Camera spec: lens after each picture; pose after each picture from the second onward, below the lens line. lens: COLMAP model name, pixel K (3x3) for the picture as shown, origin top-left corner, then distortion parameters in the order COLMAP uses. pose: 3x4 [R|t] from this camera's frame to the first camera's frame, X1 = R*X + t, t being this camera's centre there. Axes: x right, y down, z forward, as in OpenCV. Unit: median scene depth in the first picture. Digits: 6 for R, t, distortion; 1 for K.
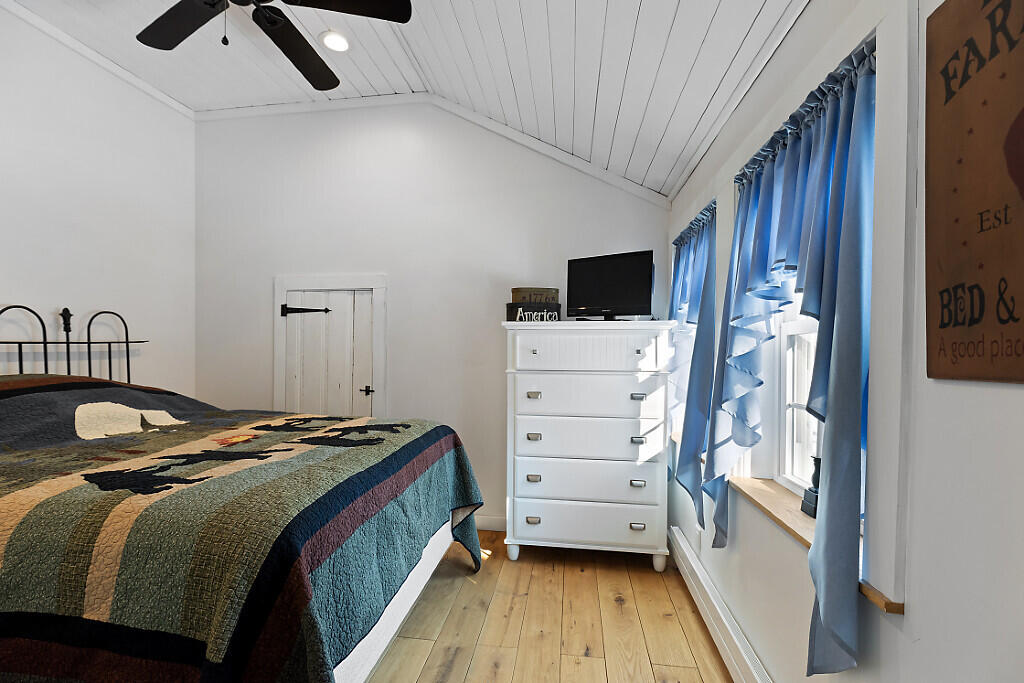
lens RADIAL K [[454.7, 0, 511.1], [0, 454.7, 347.7], [0, 0, 1]] dist [0.000345, 0.000425]
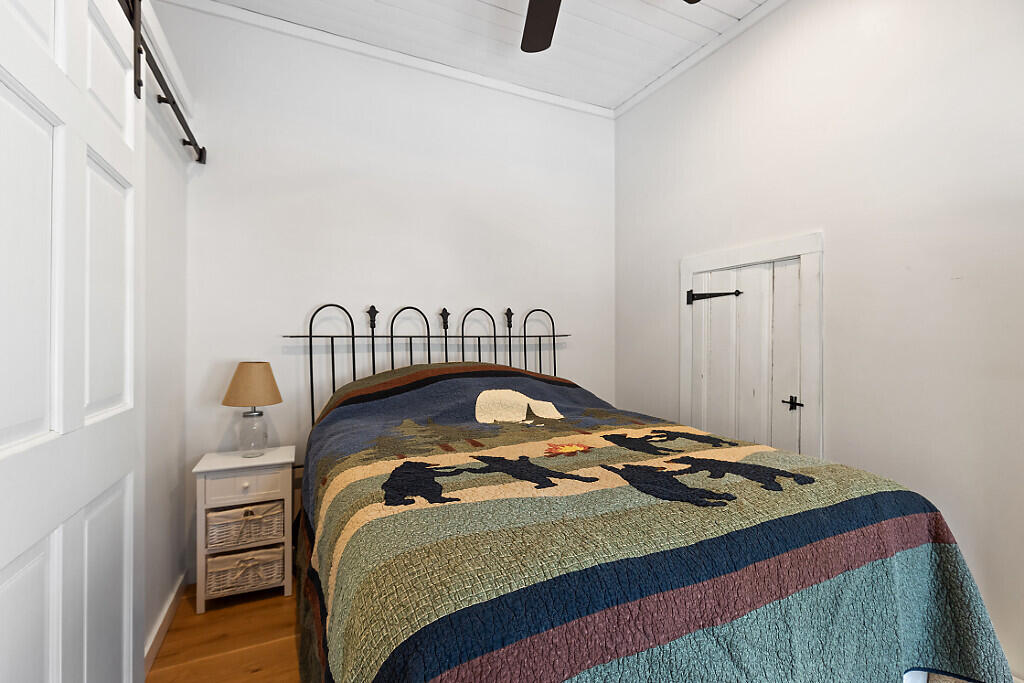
lens RADIAL K [[454.7, 0, 511.9], [0, 454.7, 336.9], [0, 0, 1]] dist [0.000345, 0.000425]
pose [[0.546185, -0.005769, -0.837645, 0.051309], [-0.000735, 0.999973, -0.007367, -0.001978], [0.837665, 0.004639, 0.546165, 0.406588]]
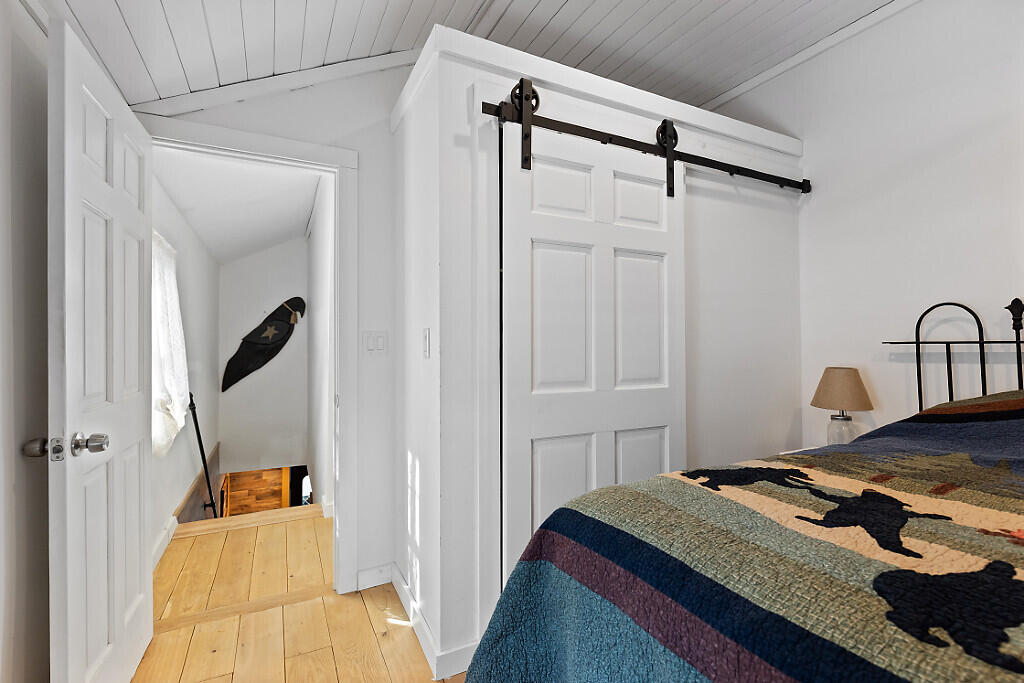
lens RADIAL K [[454.7, 0, 505.8], [0, 454.7, 342.7], [0, 0, 1]] dist [0.000345, 0.000425]
pose [[-0.821020, -0.004433, -0.570882, 0.135847], [-0.000952, 0.999979, -0.006395, -0.003491], [0.570899, -0.004707, -0.821007, 0.969578]]
